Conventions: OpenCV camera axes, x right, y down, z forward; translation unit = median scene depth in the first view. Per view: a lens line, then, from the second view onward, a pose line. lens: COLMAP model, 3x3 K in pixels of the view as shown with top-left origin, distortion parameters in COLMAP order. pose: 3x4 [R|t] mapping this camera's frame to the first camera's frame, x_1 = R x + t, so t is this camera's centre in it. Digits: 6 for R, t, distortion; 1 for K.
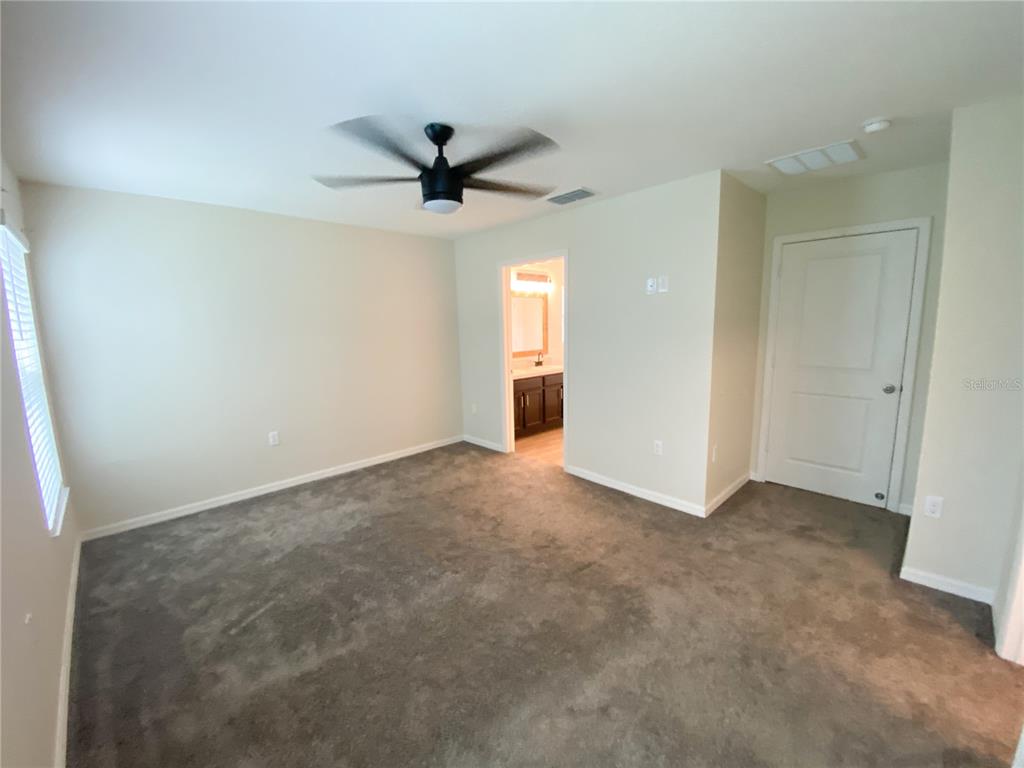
lens RADIAL K [[418.3, 0, 512.0], [0, 418.3, 382.6], [0, 0, 1]] dist [-0.001486, -0.003625]
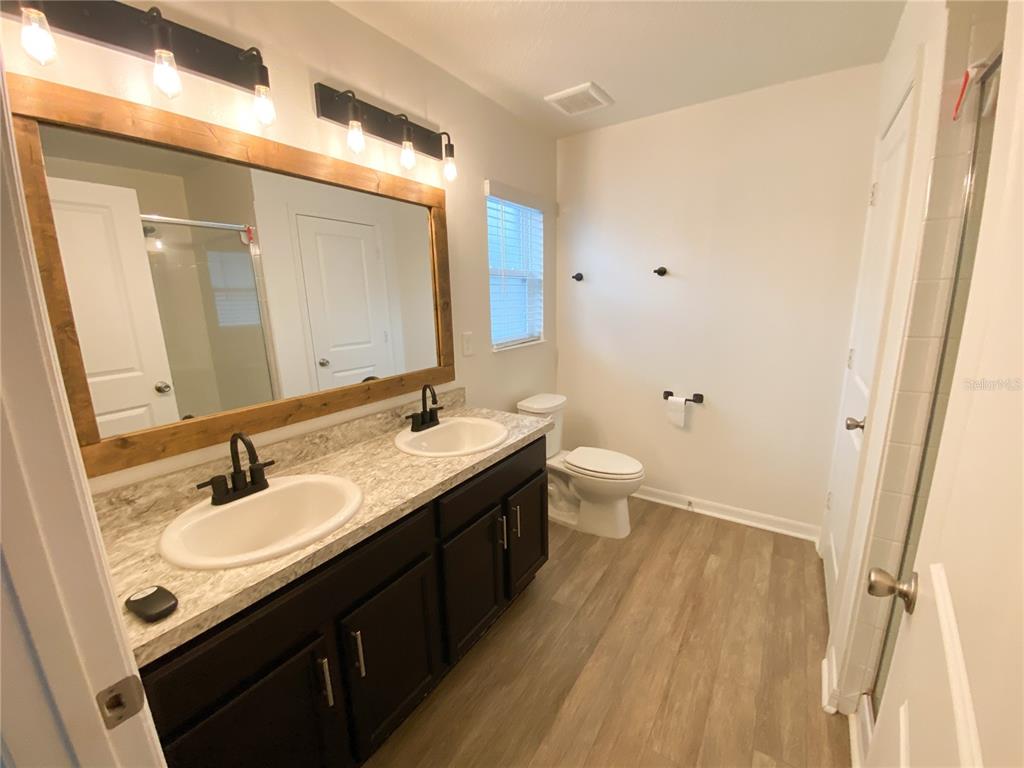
lens RADIAL K [[418.3, 0, 511.1], [0, 418.3, 382.0], [0, 0, 1]] dist [-0.001486, -0.003625]
pose [[0.979155, -0.049364, 0.197026, 0.078186], [0.035679, 0.996736, 0.072414, -0.108230], [-0.199958, -0.063875, 0.977720, 0.796682]]
